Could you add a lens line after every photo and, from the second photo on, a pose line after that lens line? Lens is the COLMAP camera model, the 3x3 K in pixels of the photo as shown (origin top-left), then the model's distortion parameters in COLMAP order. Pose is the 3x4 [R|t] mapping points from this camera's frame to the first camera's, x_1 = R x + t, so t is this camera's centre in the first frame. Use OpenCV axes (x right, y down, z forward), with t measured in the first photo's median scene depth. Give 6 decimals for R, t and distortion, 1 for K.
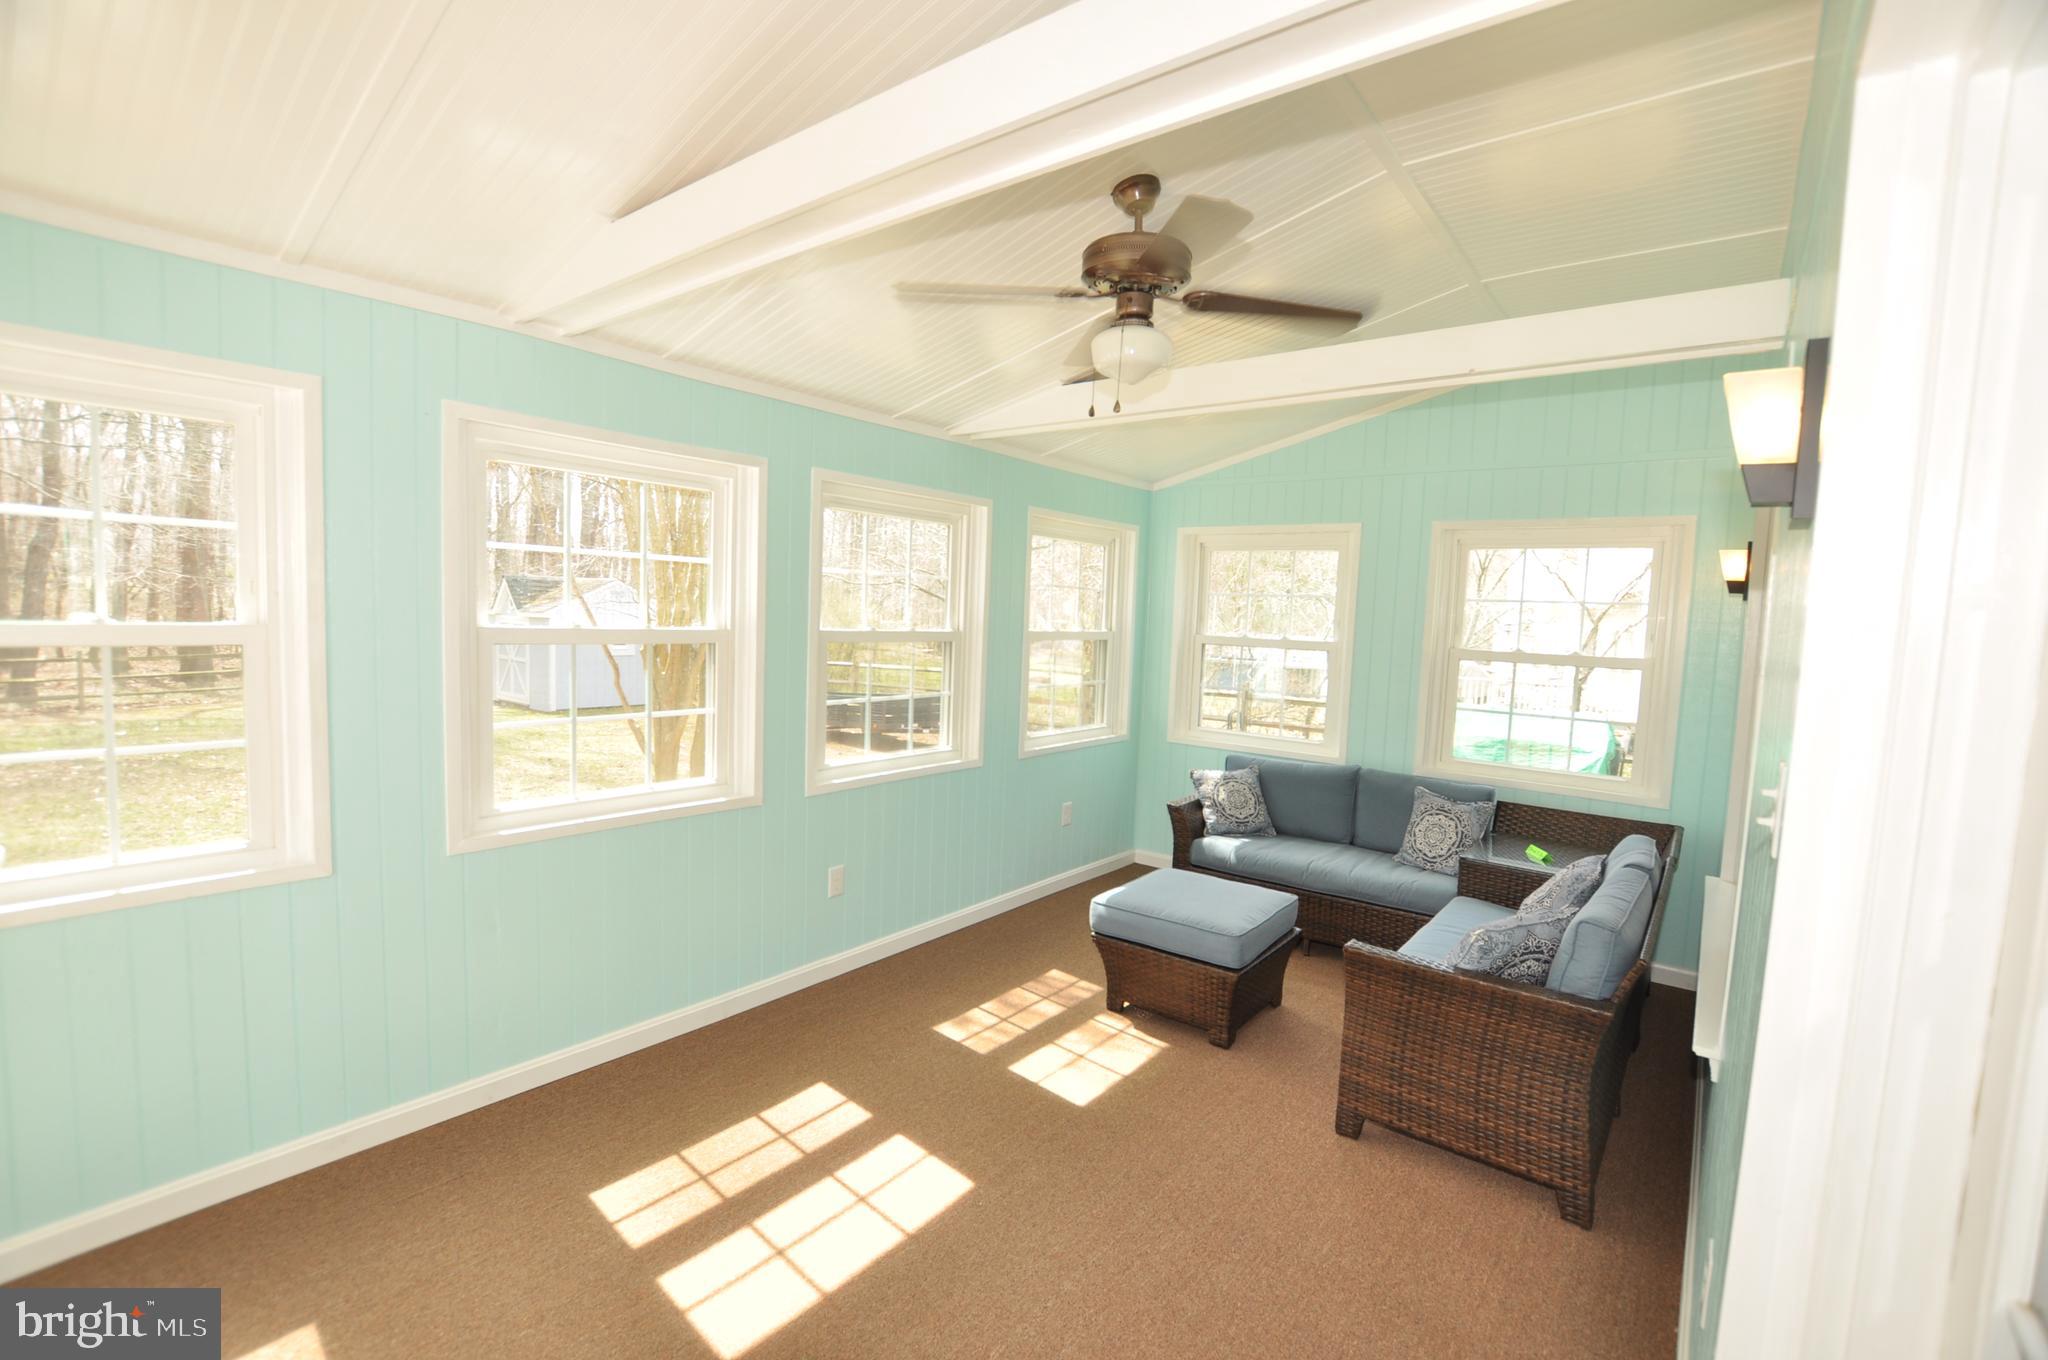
lens RADIAL K [[898.6, 0, 1015.1], [0, 898.6, 680.4], [0, 0, 1]] dist [-0.028581, 0.001778]
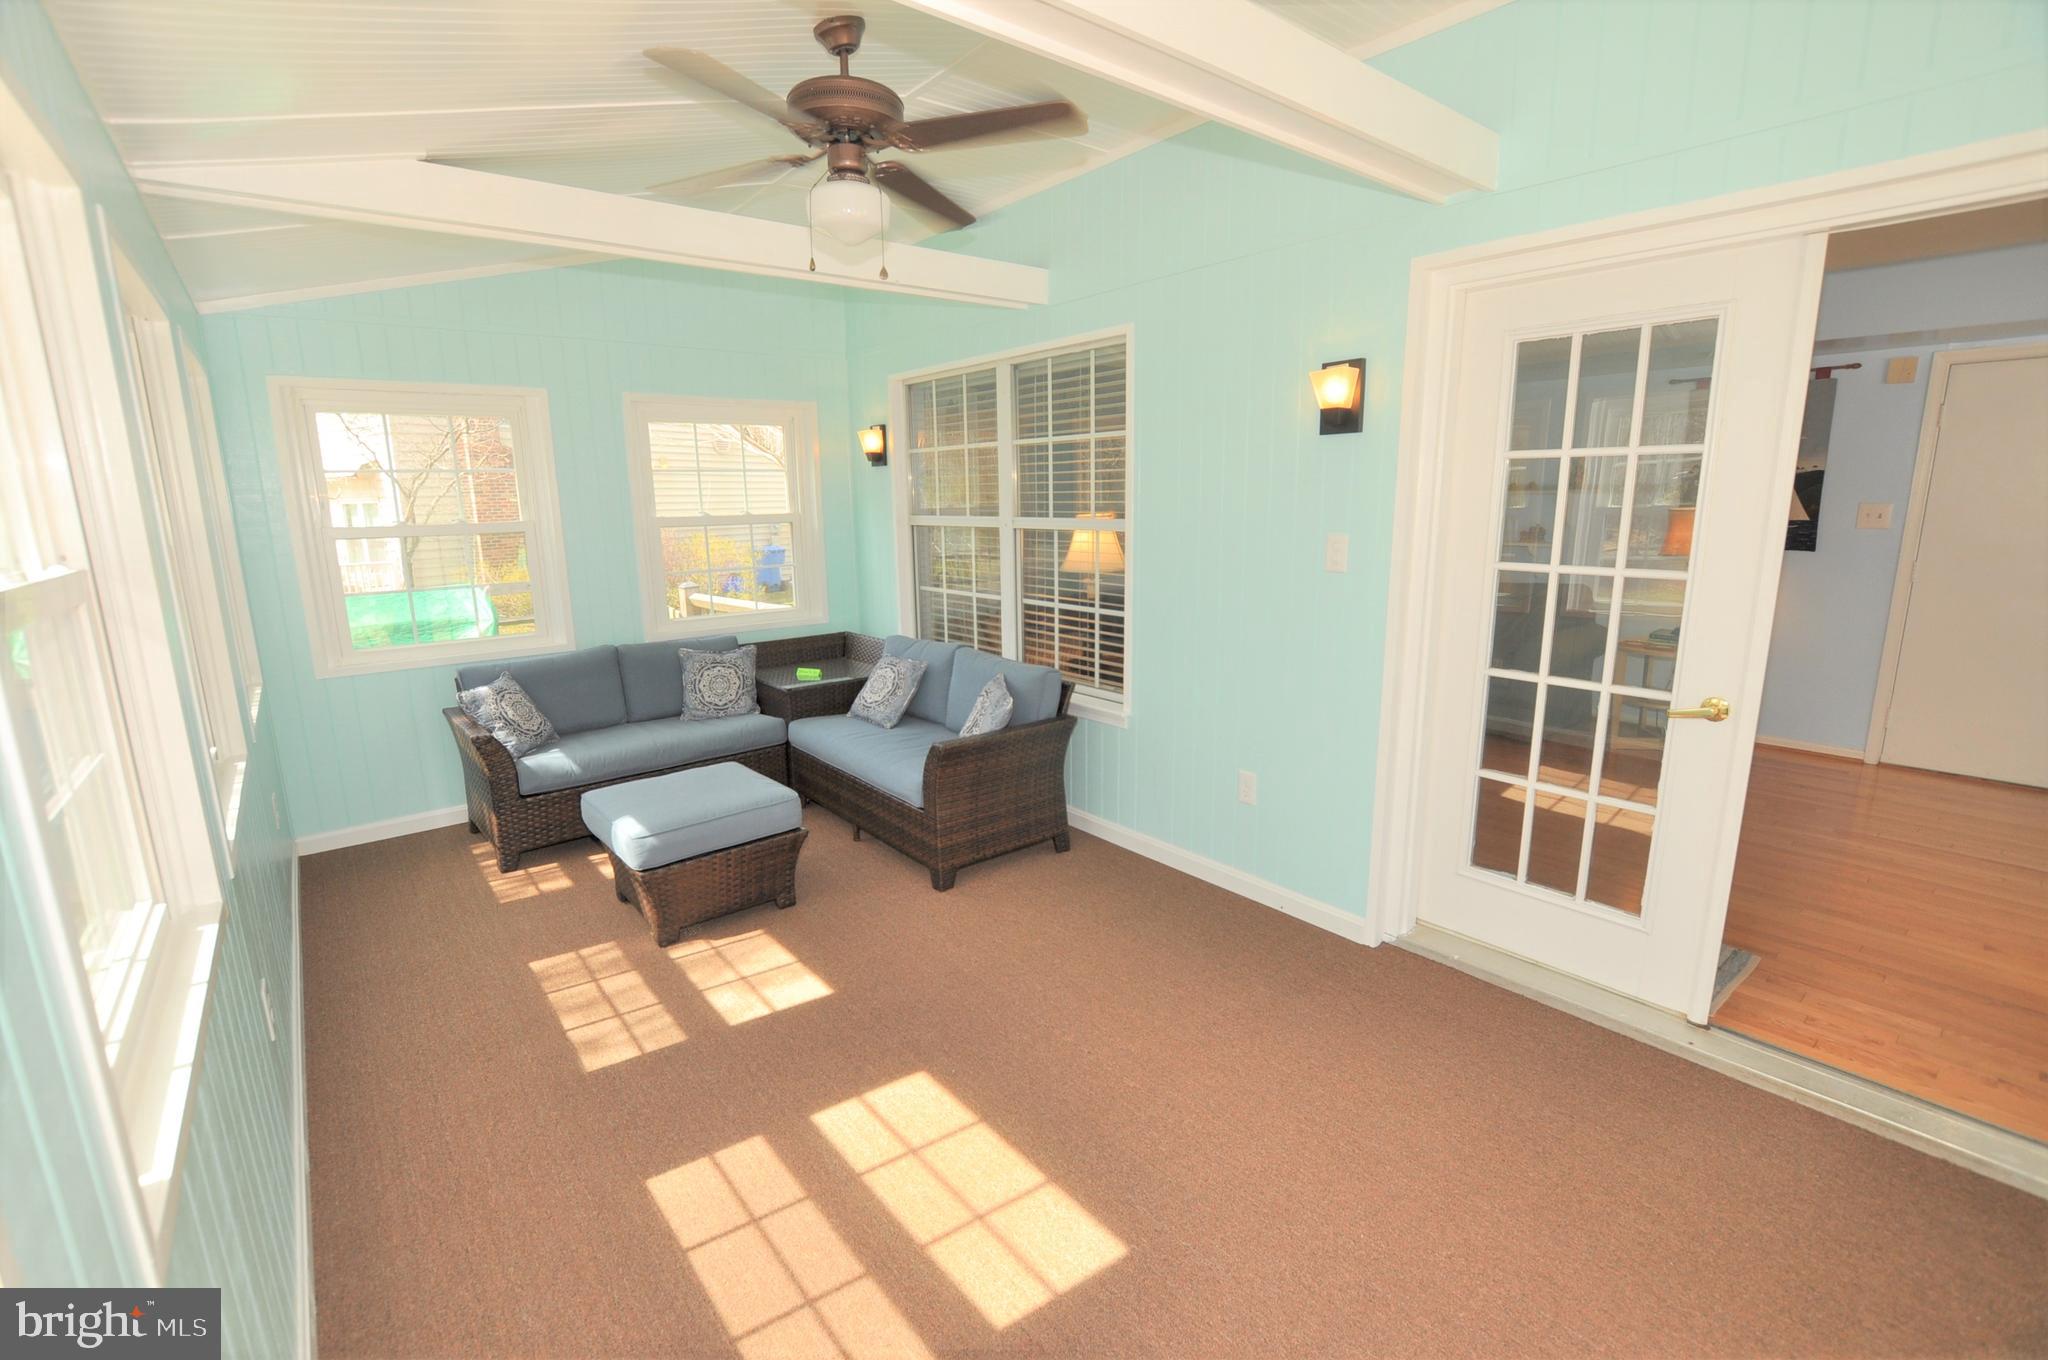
lens RADIAL K [[898.6, 0, 1012.9], [0, 898.6, 678.2], [0, 0, 1]] dist [-0.028581, 0.001778]
pose [[0.227522, -0.233695, 0.945315, -0.605964], [0.100473, 0.971228, 0.215919, -0.048827], [-0.968576, 0.045852, 0.244456, 0.444119]]
